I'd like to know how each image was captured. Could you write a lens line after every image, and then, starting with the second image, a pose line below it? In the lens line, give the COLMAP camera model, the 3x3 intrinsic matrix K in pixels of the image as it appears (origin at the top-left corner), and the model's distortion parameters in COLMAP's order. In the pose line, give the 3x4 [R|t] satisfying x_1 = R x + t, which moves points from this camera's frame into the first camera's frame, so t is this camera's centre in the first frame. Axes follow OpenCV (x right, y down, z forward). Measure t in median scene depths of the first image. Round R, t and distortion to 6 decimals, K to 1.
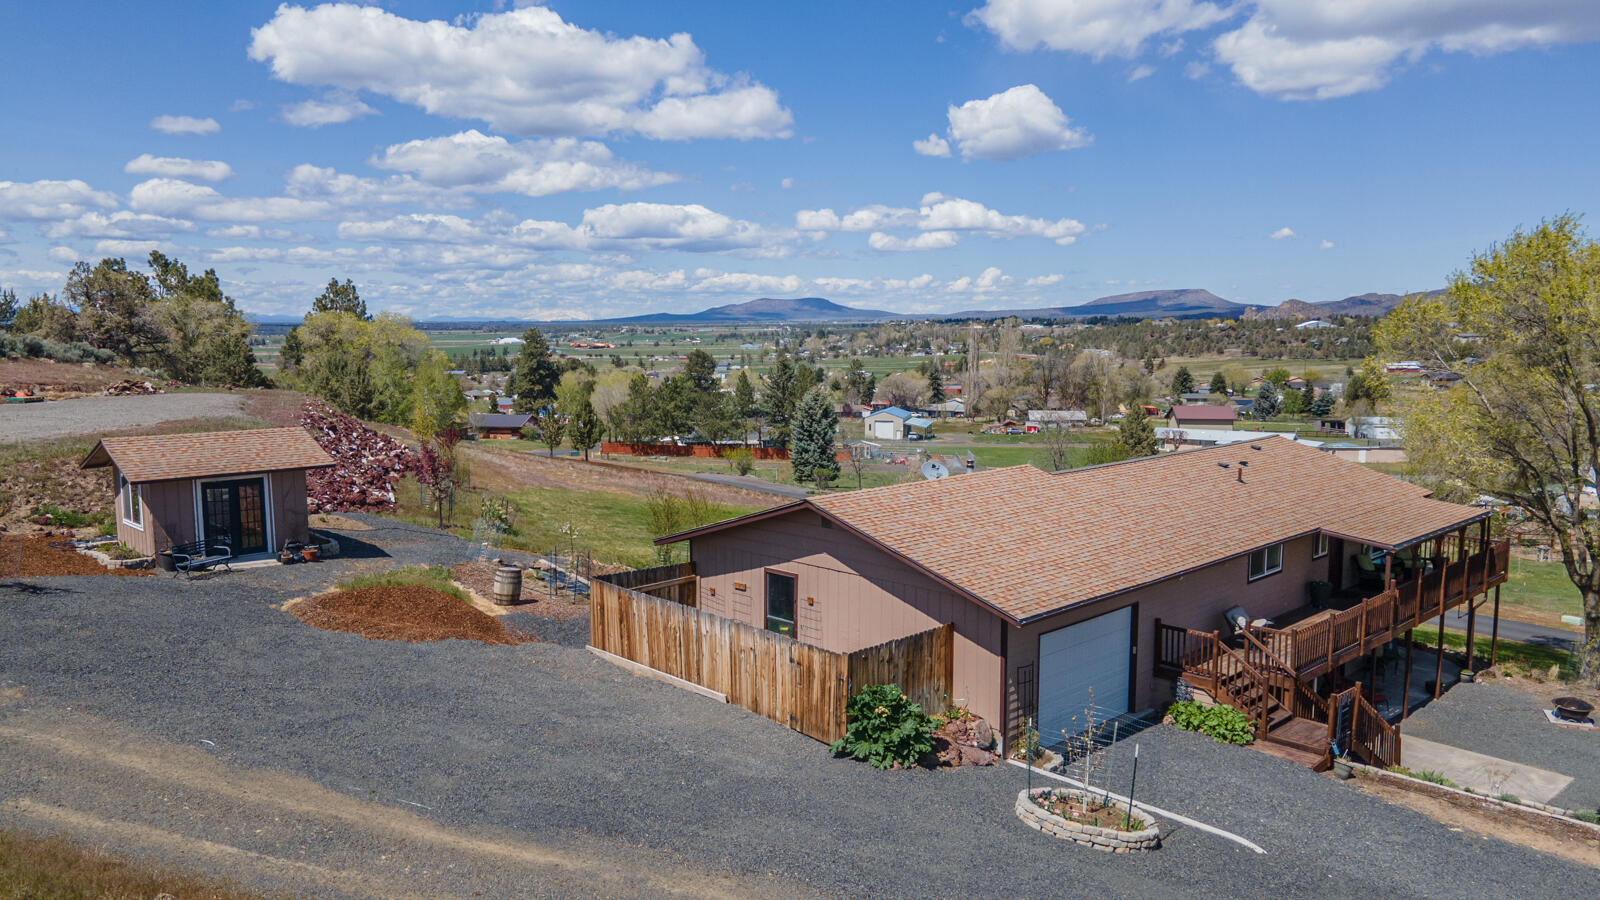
lens RADIAL K [[1170.0, 0, 801.9], [0, 1170.0, 455.9], [0, 0, 1]] dist [0.020392, 0.050074]
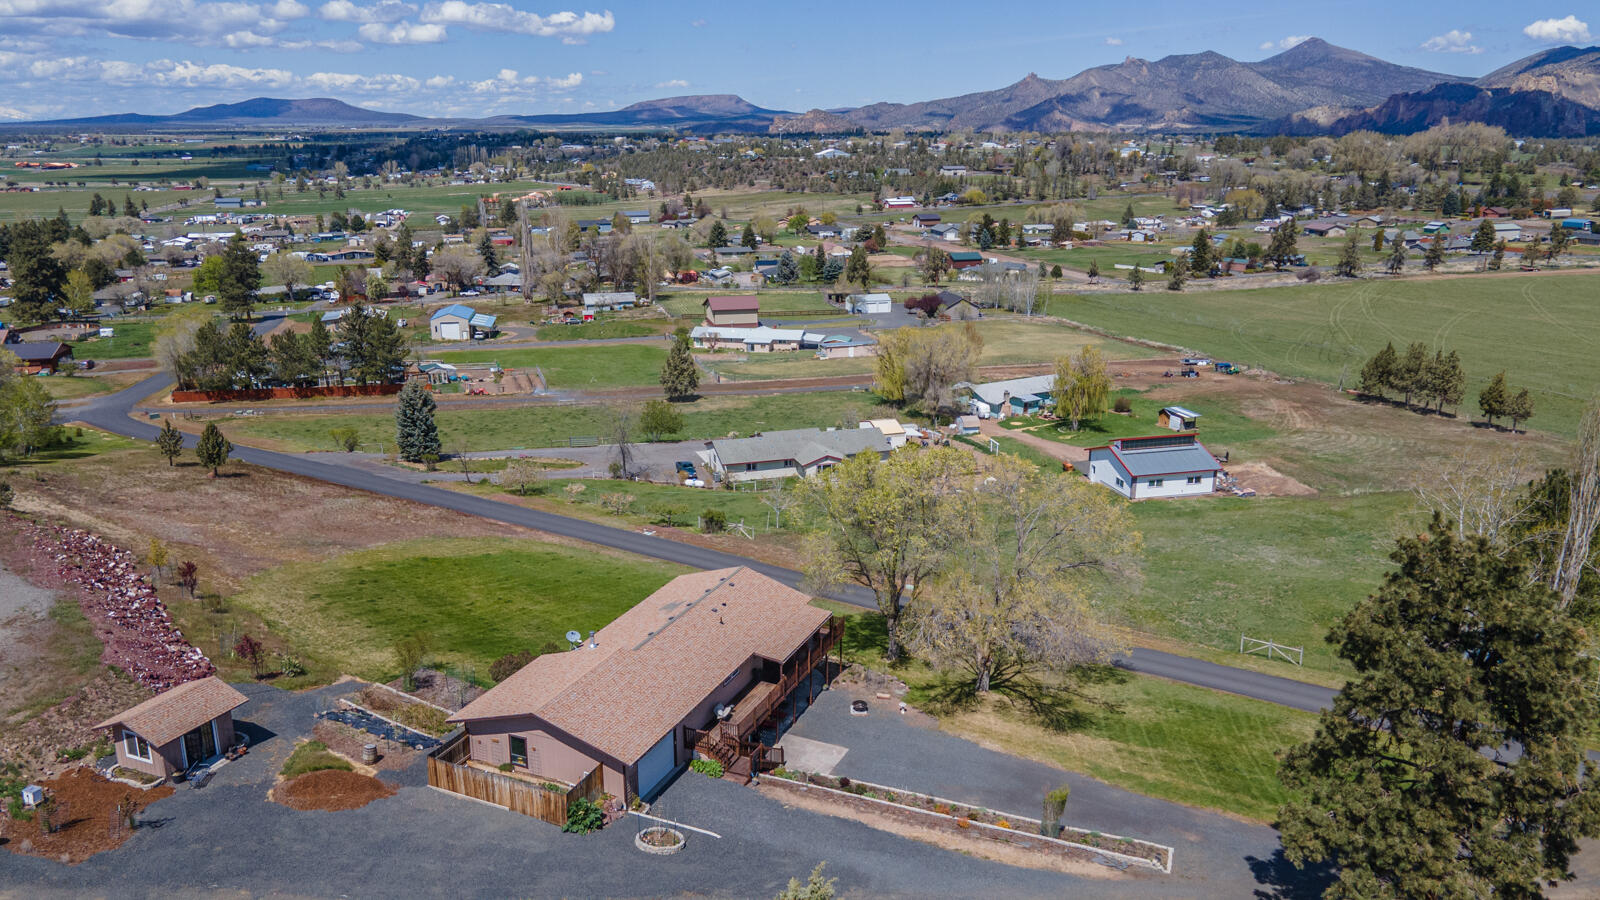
lens RADIAL K [[1170.0, 0, 801.9], [0, 1170.0, 455.9], [0, 0, 1]] dist [0.020392, 0.050074]
pose [[0.928558, -0.101250, 0.357113, -0.067776], [0.042958, 0.984927, 0.167552, -0.202279], [-0.368694, -0.140241, 0.918911, -0.303225]]
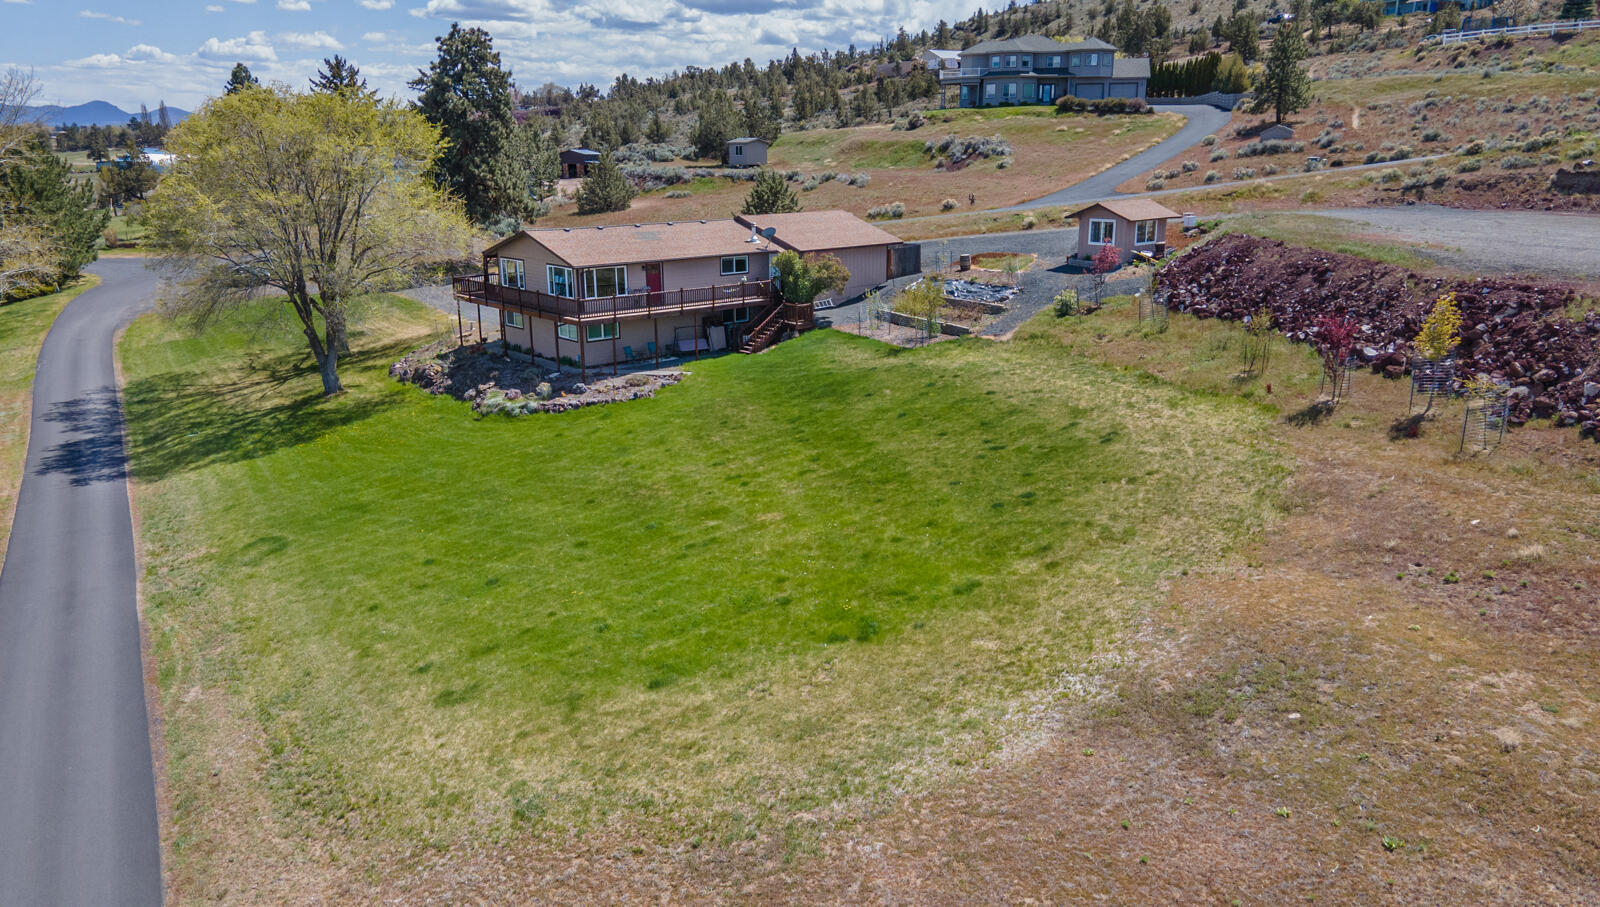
lens RADIAL K [[1185.1, 0, 800.0], [0, 1185.1, 453.5], [0, 0, 1]] dist [0.008584, 0.073003]
pose [[-0.998091, -0.009212, 0.061070, -0.019046], [0.013908, 0.929890, 0.367576, -0.121839], [-0.060175, 0.367724, -0.927986, 0.992608]]
